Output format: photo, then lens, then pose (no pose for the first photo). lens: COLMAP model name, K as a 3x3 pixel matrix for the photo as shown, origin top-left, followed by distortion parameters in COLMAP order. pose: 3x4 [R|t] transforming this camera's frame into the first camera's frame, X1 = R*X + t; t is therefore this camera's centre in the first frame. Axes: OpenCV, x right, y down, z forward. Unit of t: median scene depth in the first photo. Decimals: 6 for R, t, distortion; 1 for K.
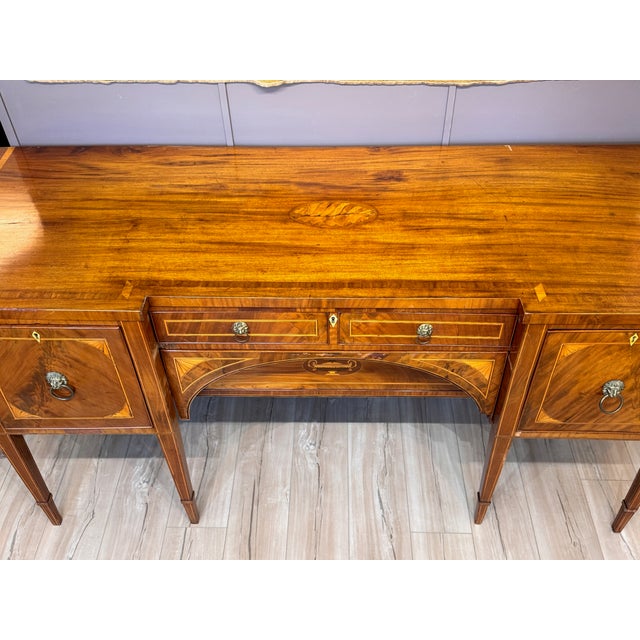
lens RADIAL K [[640.3, 0, 319.1], [0, 640.3, 319.4], [0, 0, 1]] dist [0.053326, 0.000000]
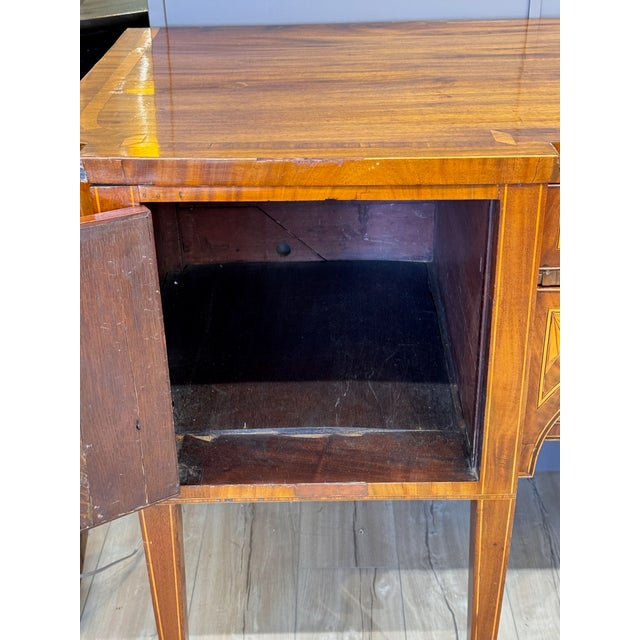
lens RADIAL K [[934.3, 0, 317.9], [0, 934.3, 321.5], [0, 0, 1]] dist [0.162498, 0.000000]
pose [[0.999908, -0.010761, 0.008210, -0.386346], [0.012593, 0.961979, -0.272833, 0.247694], [-0.004962, 0.272912, 0.962026, 0.291131]]
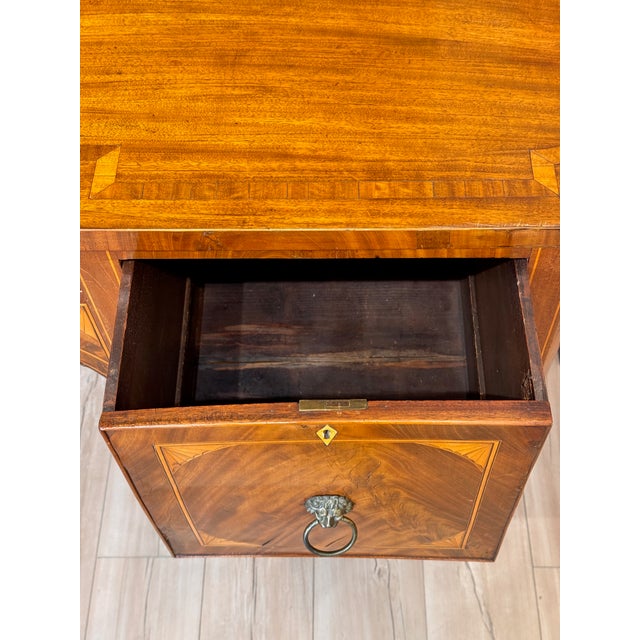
lens RADIAL K [[898.0, 0, 323.9], [0, 898.0, 320.0], [0, 0, 1]] dist [0.135683, 0.000000]
pose [[0.999773, -0.015401, 0.014705, 0.406477], [0.011461, 0.971212, 0.237939, -0.146674], [-0.017947, -0.237717, 0.971169, 0.402491]]
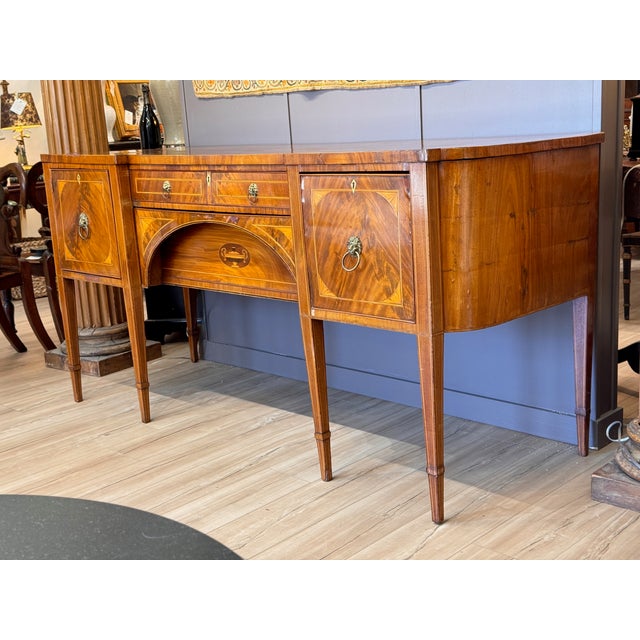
lens RADIAL K [[898.0, 0, 316.8], [0, 898.0, 320.7], [0, 0, 1]] dist [0.135683, 0.000000]
pose [[0.728250, 0.126064, -0.673617, 1.343795], [-0.447285, 0.832145, -0.327829, 0.686480], [0.519219, 0.540040, 0.662396, 0.007357]]
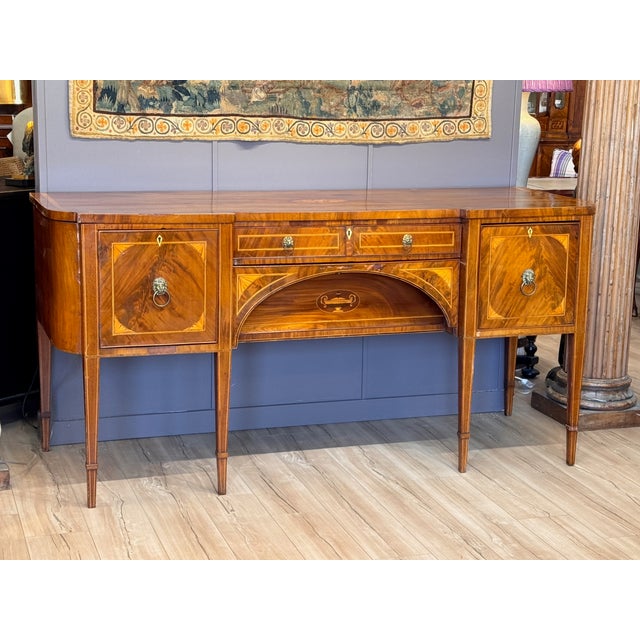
lens RADIAL K [[1248.9, 0, 317.6], [0, 1248.9, 325.2], [0, 0, 1]] dist [0.142447, 0.000000]
pose [[0.940027, -0.034401, 0.339360, -0.912556], [0.210337, 0.841689, -0.497310, 1.413430], [-0.268528, 0.538865, 0.798447, -1.035696]]
